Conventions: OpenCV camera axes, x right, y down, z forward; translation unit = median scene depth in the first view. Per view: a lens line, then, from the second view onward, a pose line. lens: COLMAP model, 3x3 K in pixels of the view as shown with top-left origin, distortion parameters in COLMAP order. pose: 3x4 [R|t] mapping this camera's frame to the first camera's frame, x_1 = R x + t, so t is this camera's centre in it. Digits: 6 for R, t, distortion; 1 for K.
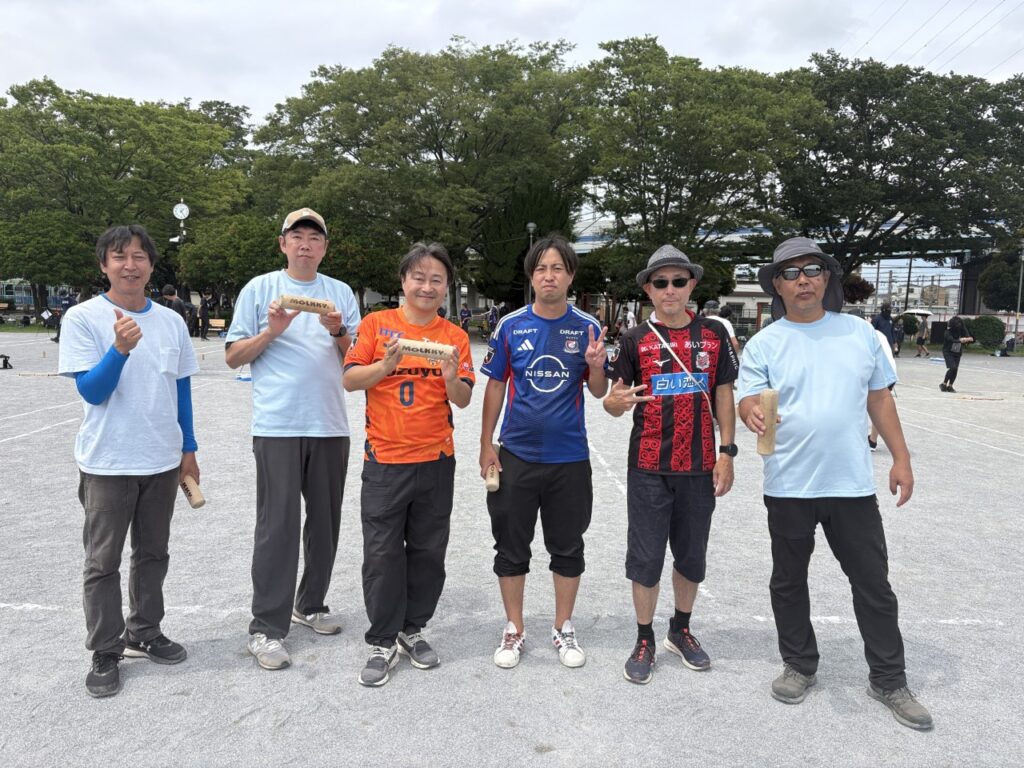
lens RADIAL K [[776.8, 0, 511.3], [0, 776.8, 384.5], [0, 0, 1]] dist [0.038256, -0.031694]
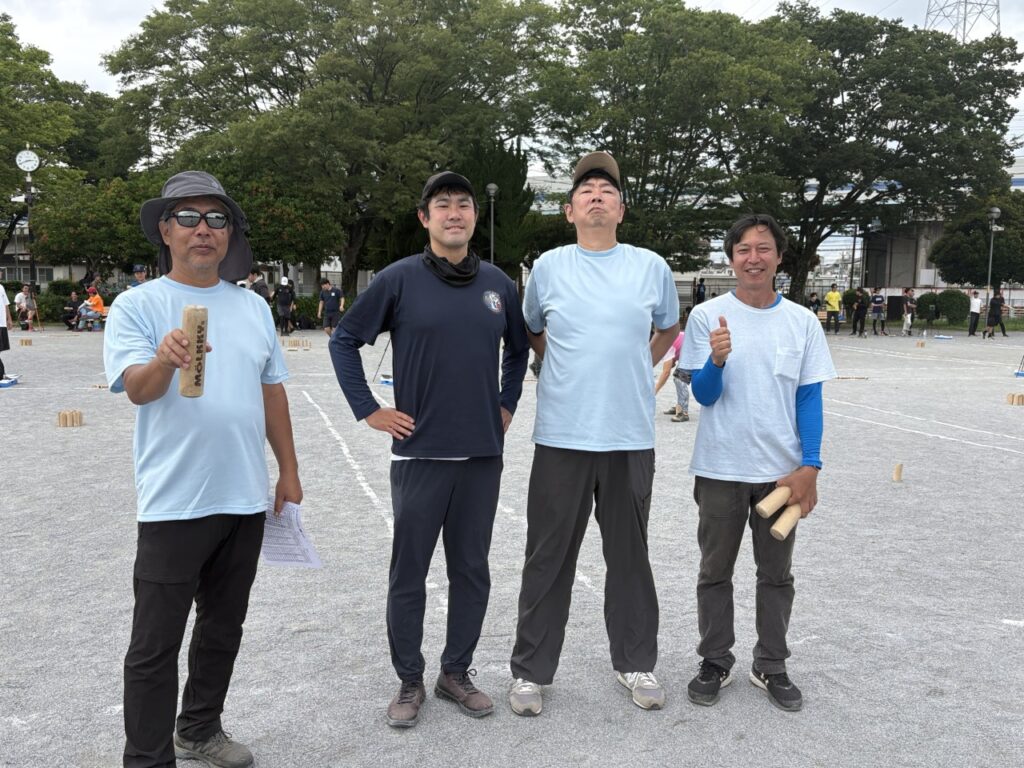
lens RADIAL K [[972.0, 0, 507.0], [0, 972.0, 392.3], [0, 0, 1]] dist [0.021087, 0.000000]
pose [[0.973083, -0.035368, 0.227726, -0.213810], [0.031942, 0.999315, 0.018711, -0.005426], [-0.228231, -0.010933, 0.973546, -0.010531]]
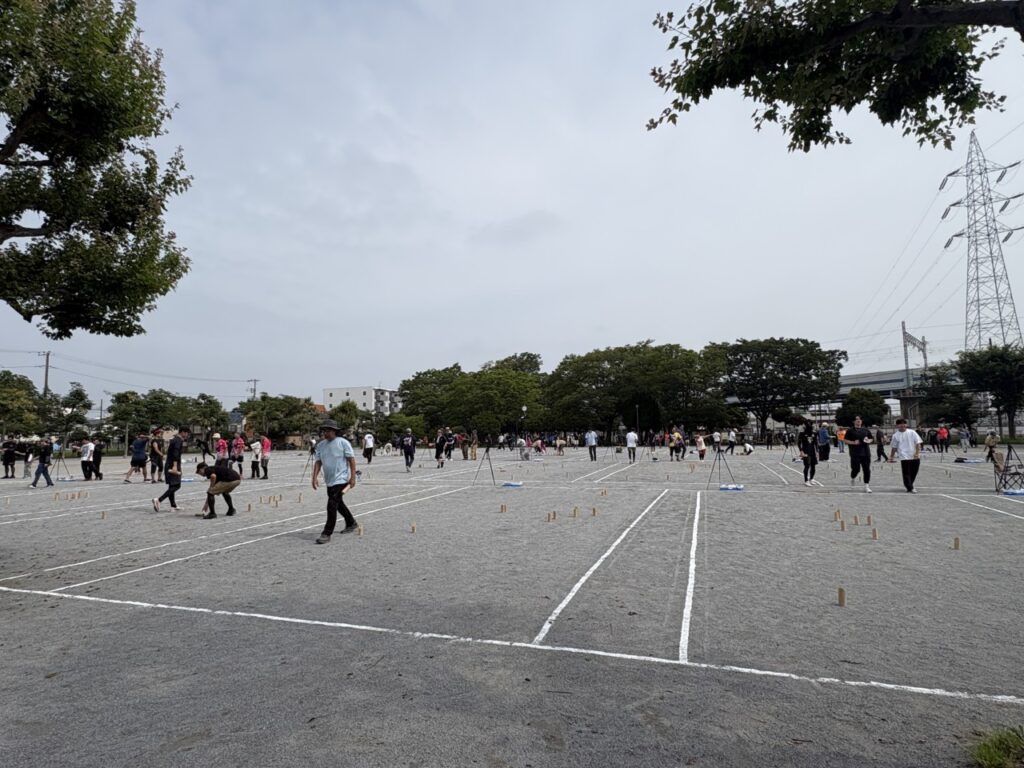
lens RADIAL K [[556.1, 0, 514.1], [0, 556.1, 379.8], [0, 0, 1]] dist [-0.003146, -0.000313]
pose [[0.935399, -0.077457, -0.345005, 0.343095], [0.003171, 0.977511, -0.210862, 0.147256], [0.353579, 0.196146, 0.914608, -1.163919]]
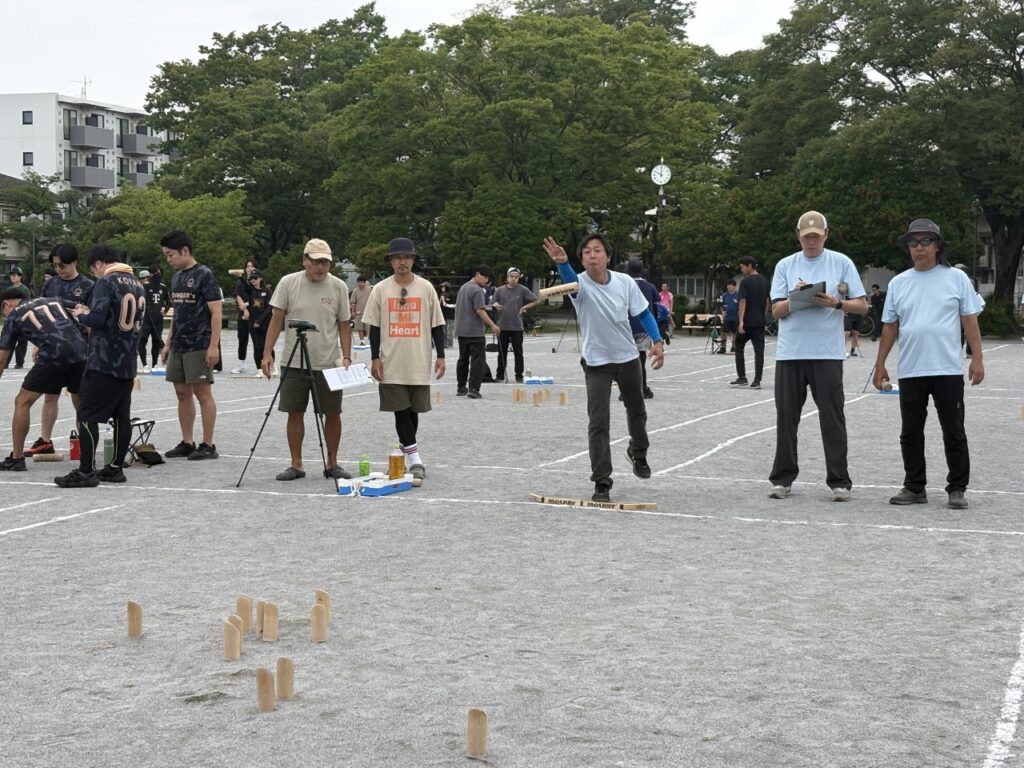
lens RADIAL K [[1724.4, 0, 510.6], [0, 1724.4, 382.9], [0, 0, 1]] dist [-0.008843, 0.000000]
pose [[0.934258, -0.001001, -0.356597, 0.041702], [-0.019503, 0.998356, -0.053898, 0.079043], [0.356064, 0.057310, 0.932702, -0.649960]]
